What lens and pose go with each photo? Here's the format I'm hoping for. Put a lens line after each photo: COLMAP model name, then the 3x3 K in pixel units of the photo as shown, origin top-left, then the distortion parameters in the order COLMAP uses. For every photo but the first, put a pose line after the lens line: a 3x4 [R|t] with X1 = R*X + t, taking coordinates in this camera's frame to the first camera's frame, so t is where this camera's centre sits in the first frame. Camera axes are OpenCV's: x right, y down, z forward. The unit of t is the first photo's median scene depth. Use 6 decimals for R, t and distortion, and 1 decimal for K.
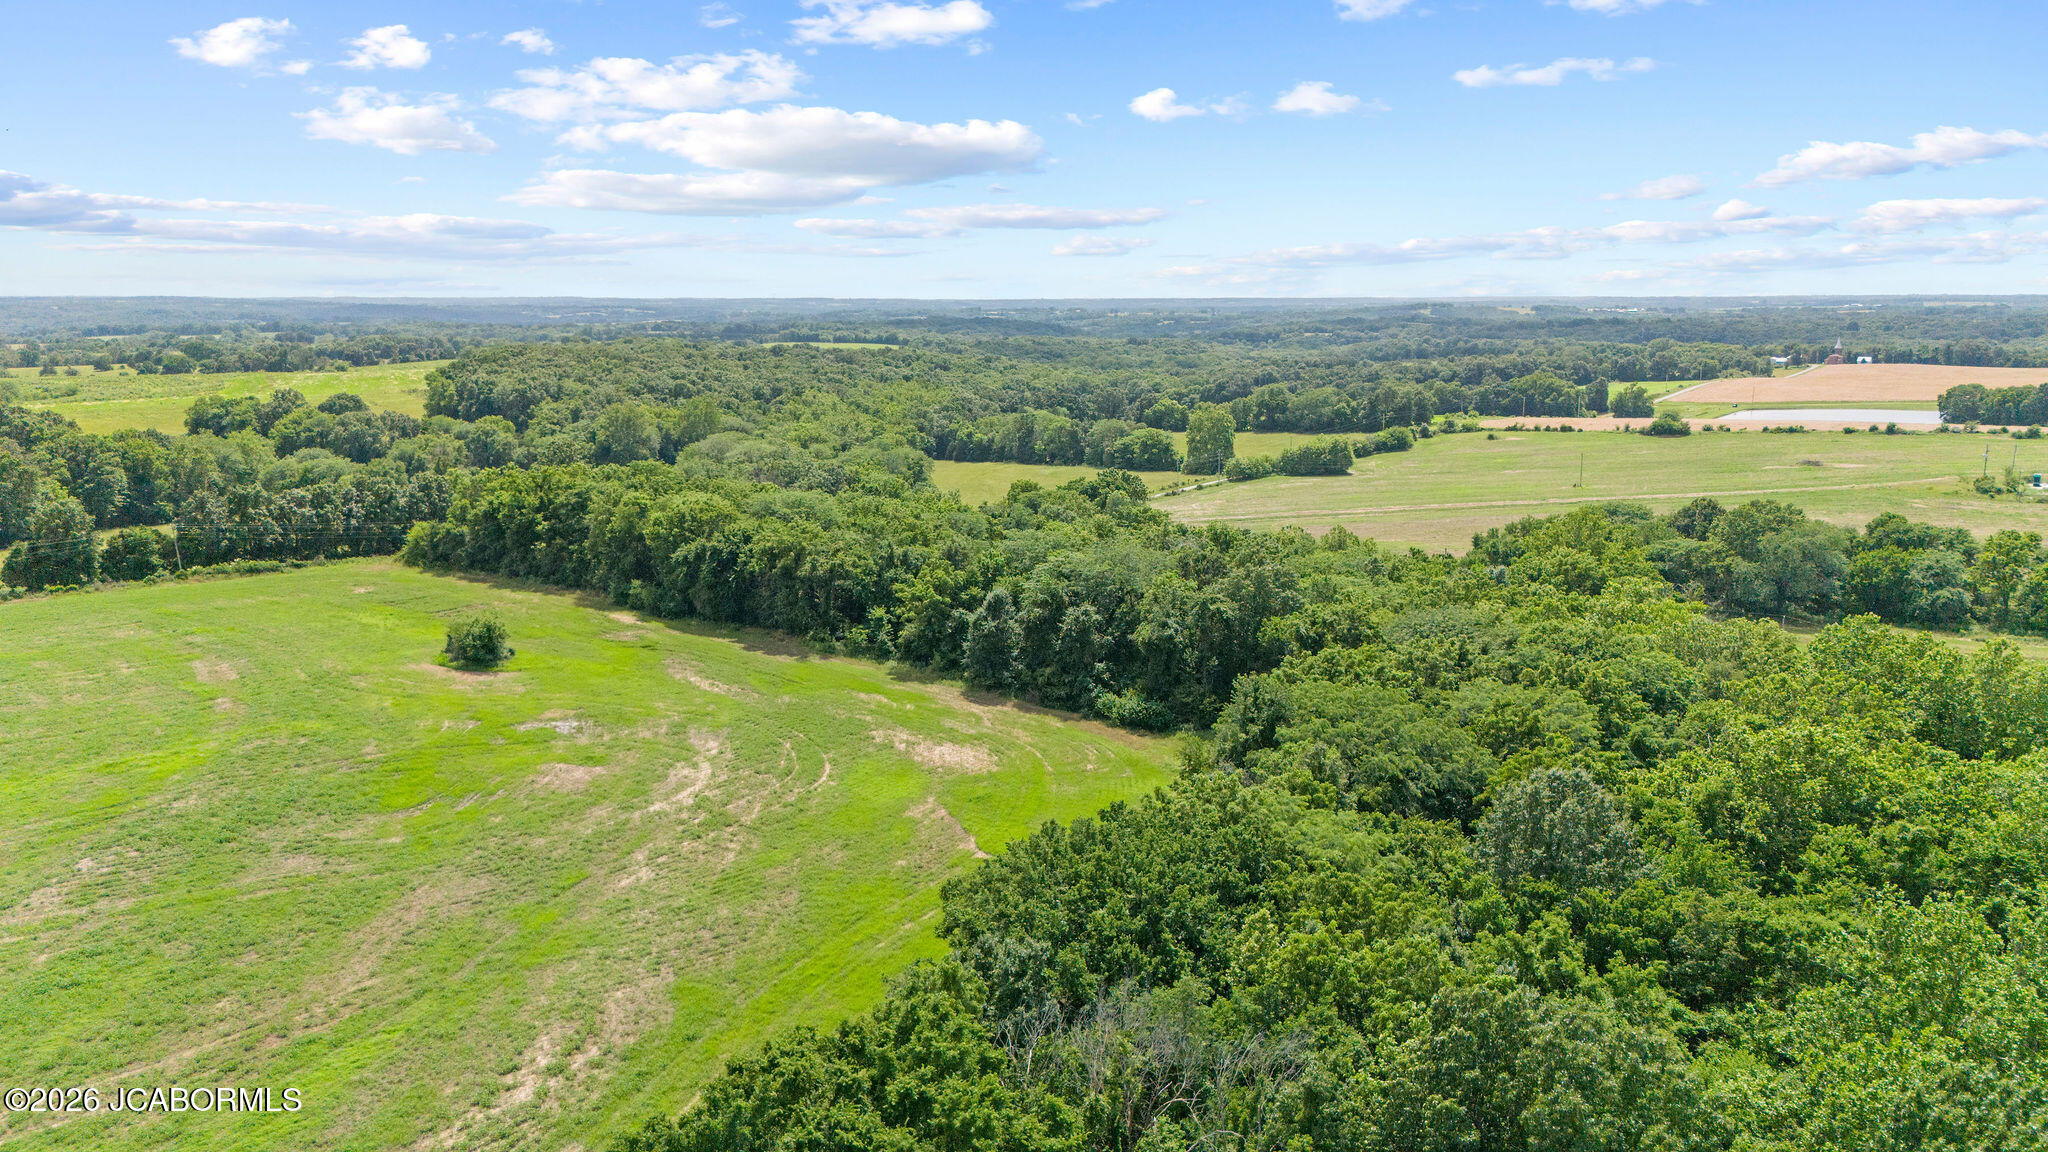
lens RADIAL K [[1532.8, 0, 1026.1], [0, 1532.8, 608.3], [0, 0, 1]] dist [0.066328, -0.051980]
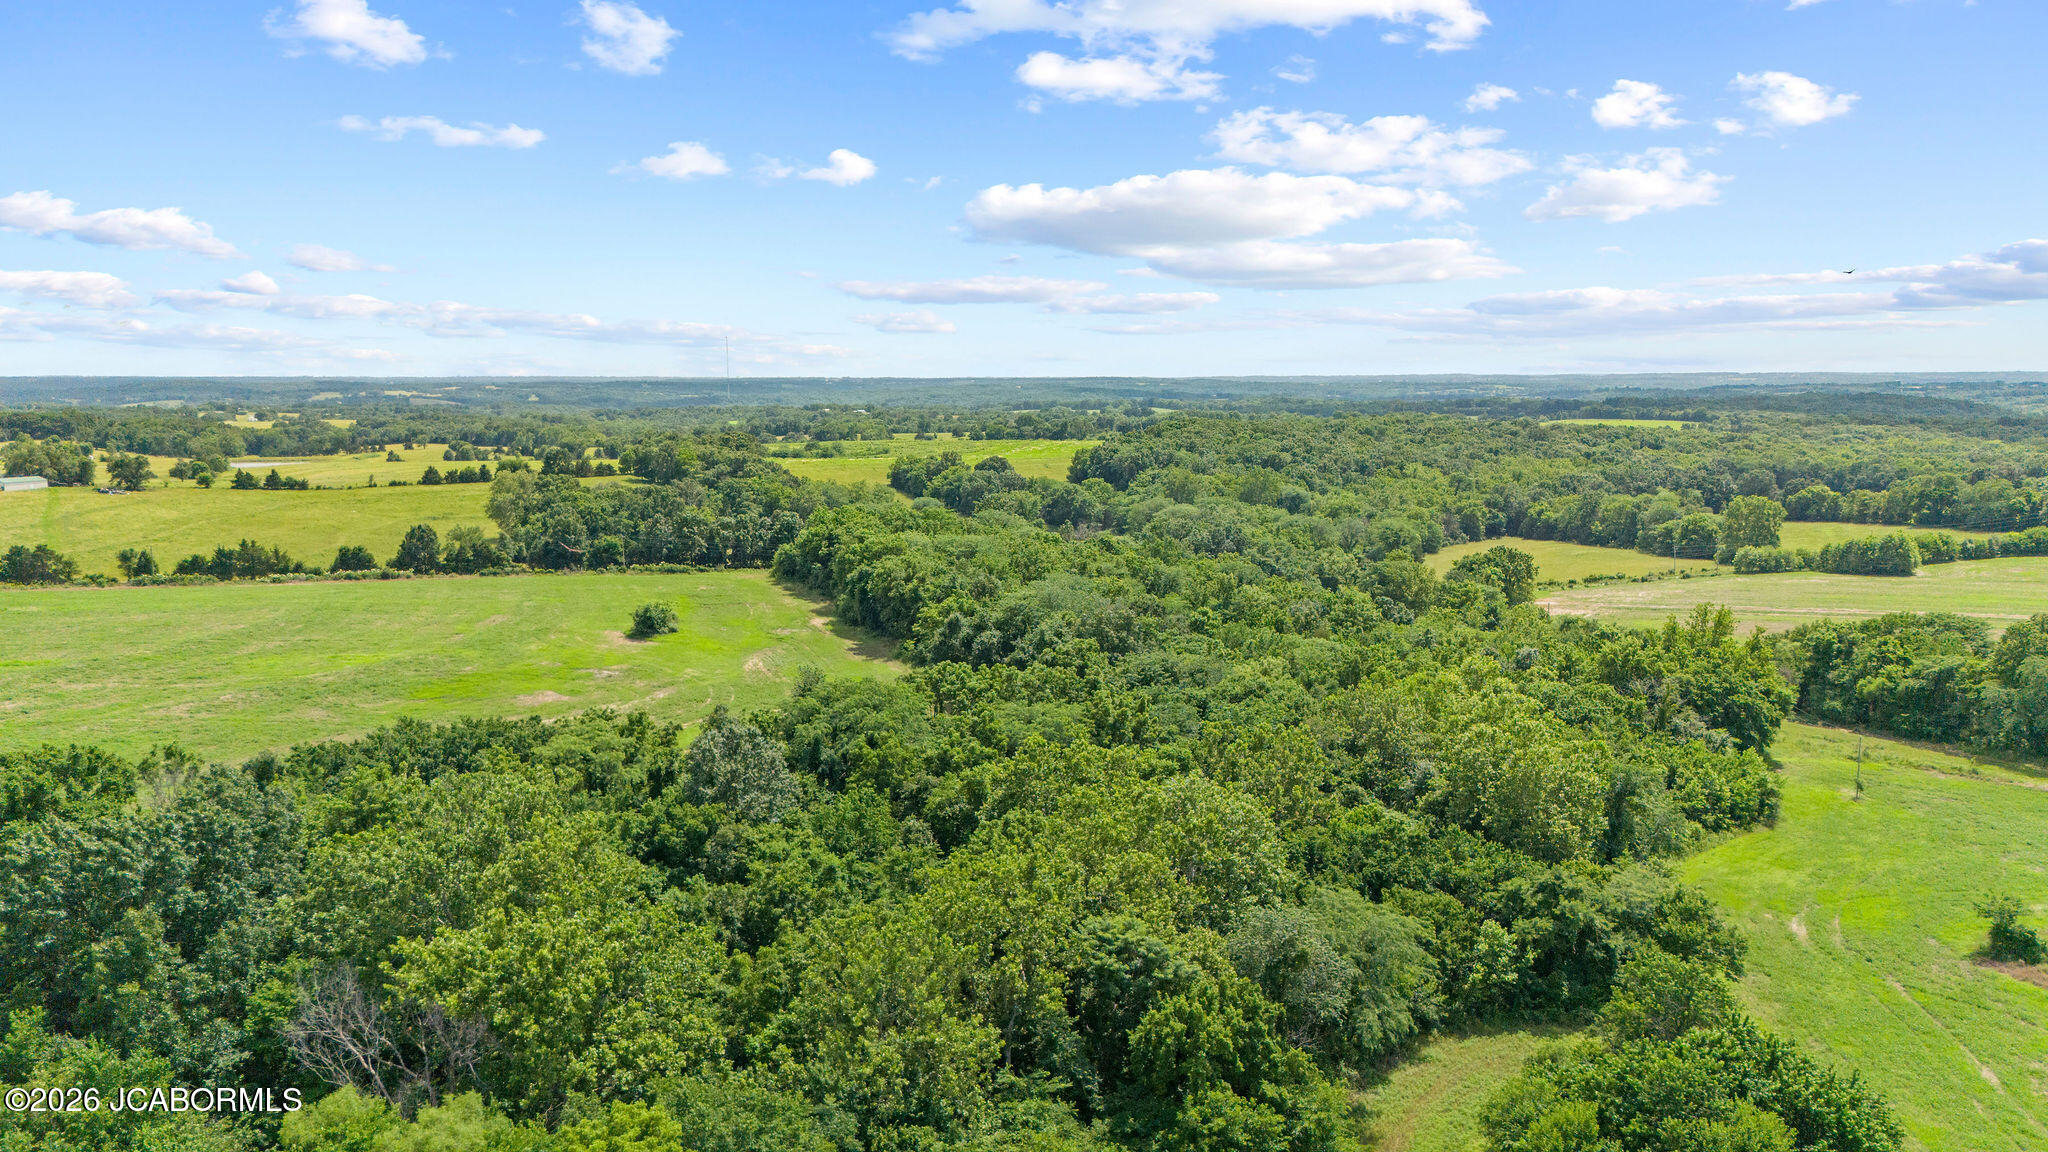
lens RADIAL K [[1532.8, 0, 1026.1], [0, 1532.8, 608.3], [0, 0, 1]] dist [0.066328, -0.051980]
pose [[0.840982, 0.080932, -0.534975, 0.487987], [-0.106616, 0.994151, -0.017204, -0.000865], [0.530454, 0.071505, 0.844692, -0.008473]]
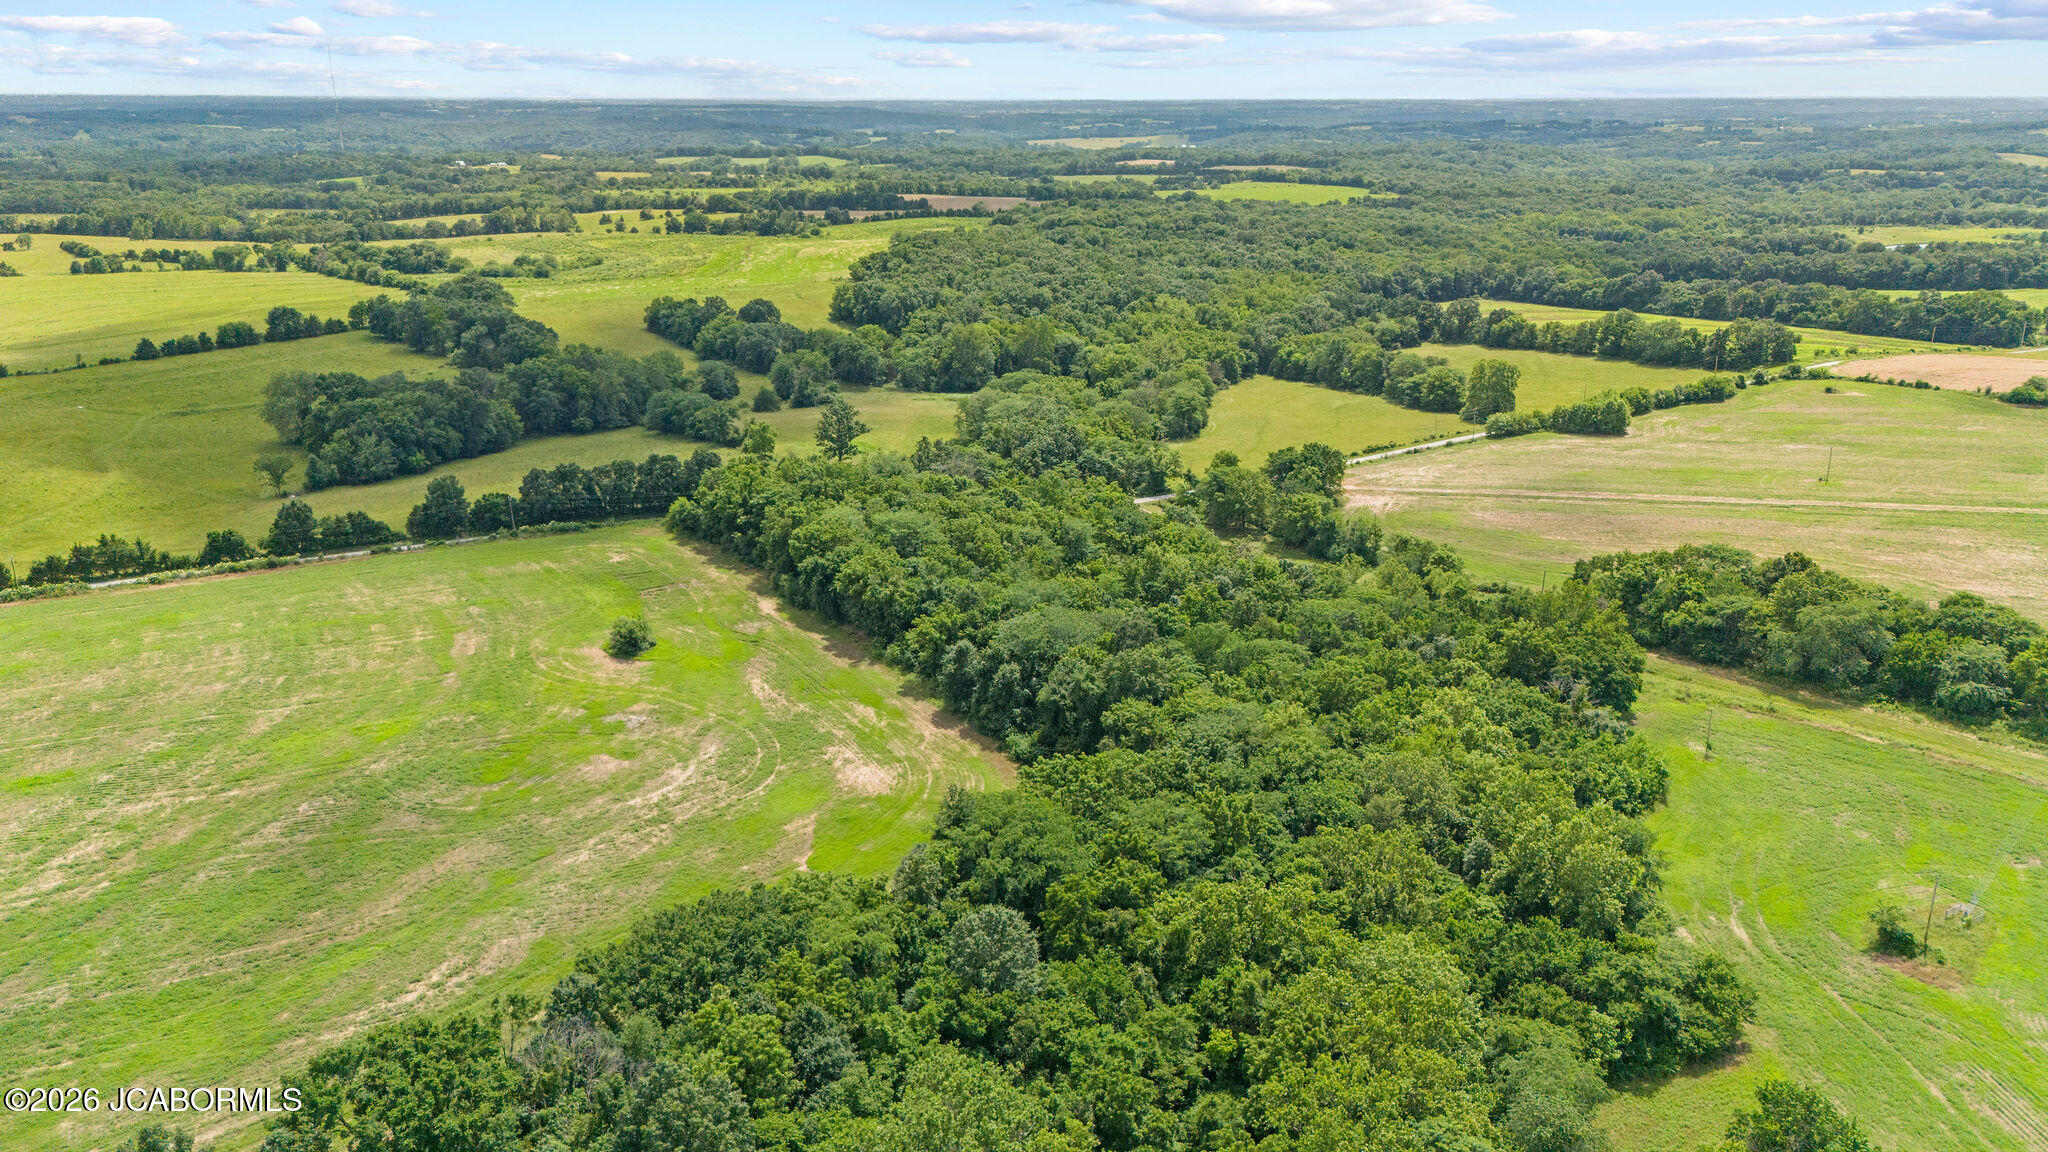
lens RADIAL K [[1532.8, 0, 1026.1], [0, 1532.8, 608.3], [0, 0, 1]] dist [0.066328, -0.051980]
pose [[0.943022, 0.108109, -0.314677, 0.320725], [-0.067509, 0.988240, 0.137204, -0.161831], [0.325809, -0.108143, 0.939230, -0.171443]]
